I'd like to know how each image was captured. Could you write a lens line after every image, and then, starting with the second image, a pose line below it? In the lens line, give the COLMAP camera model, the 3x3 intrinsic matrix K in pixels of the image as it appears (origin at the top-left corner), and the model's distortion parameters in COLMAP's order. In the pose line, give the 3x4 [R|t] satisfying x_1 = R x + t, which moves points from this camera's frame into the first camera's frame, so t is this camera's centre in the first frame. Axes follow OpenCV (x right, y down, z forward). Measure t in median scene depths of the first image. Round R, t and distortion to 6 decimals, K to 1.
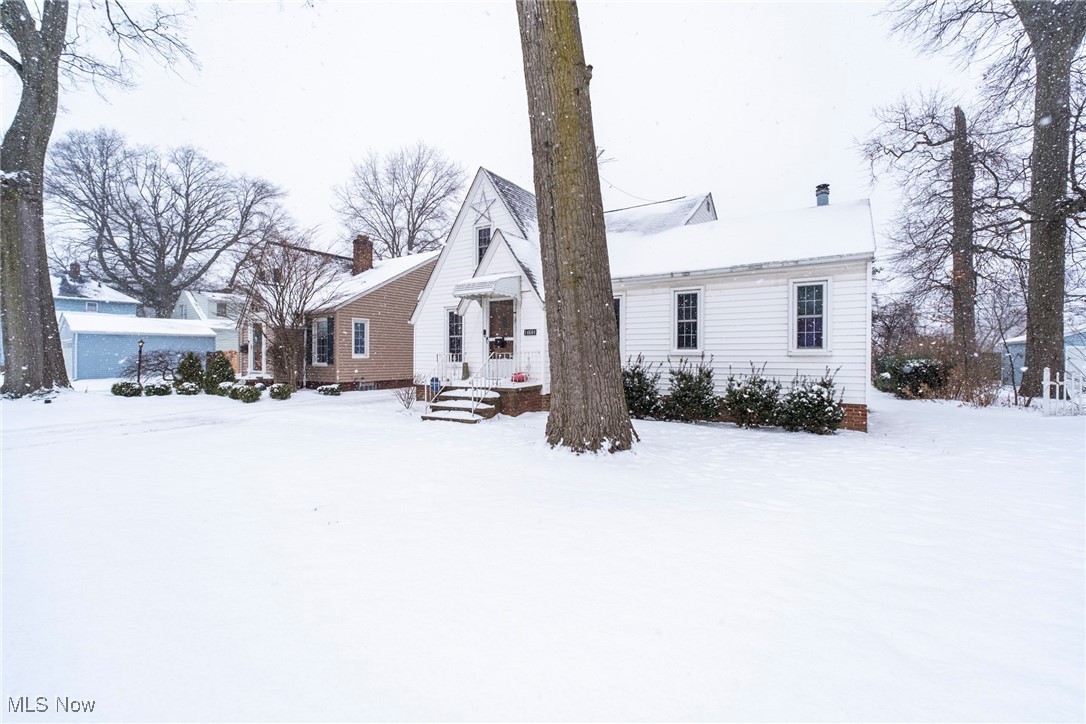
lens RADIAL K [[464.1, 0, 542.3], [0, 464.1, 361.3], [0, 0, 1]] dist [-0.001337, -0.000029]
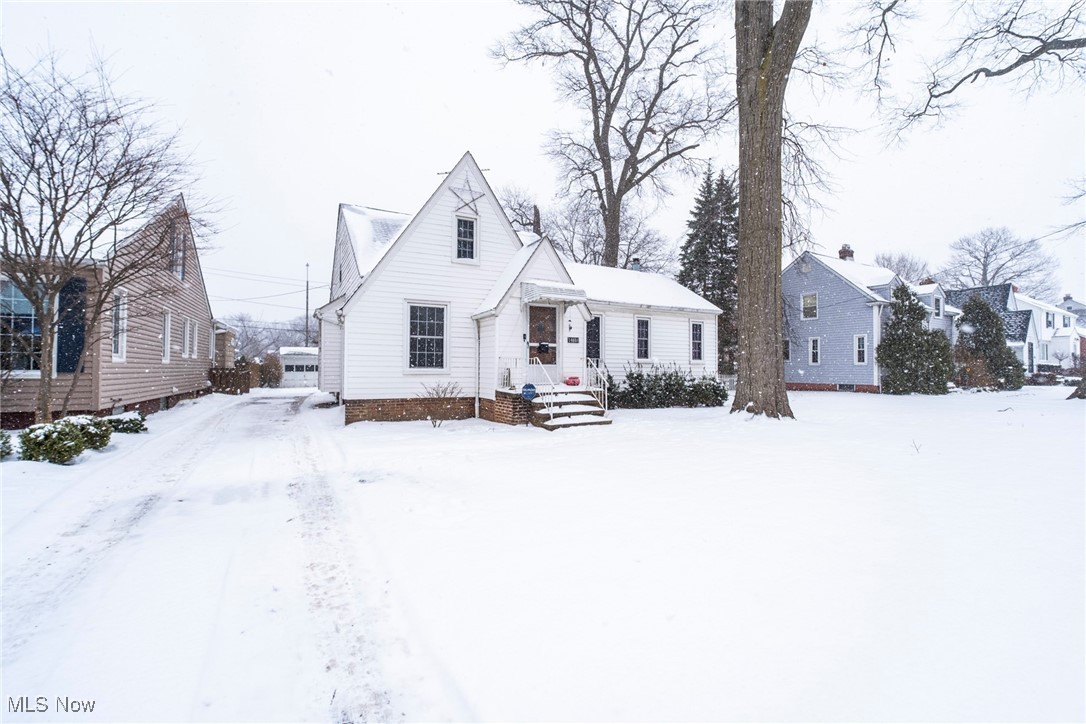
lens RADIAL K [[464.1, 0, 543.0], [0, 464.1, 360.0], [0, 0, 1]] dist [-0.001337, -0.000029]
pose [[0.489194, 0.018535, 0.871978, -0.997414], [0.005960, 0.999680, -0.024593, 0.010532], [-0.872154, 0.017228, 0.488927, 0.521627]]
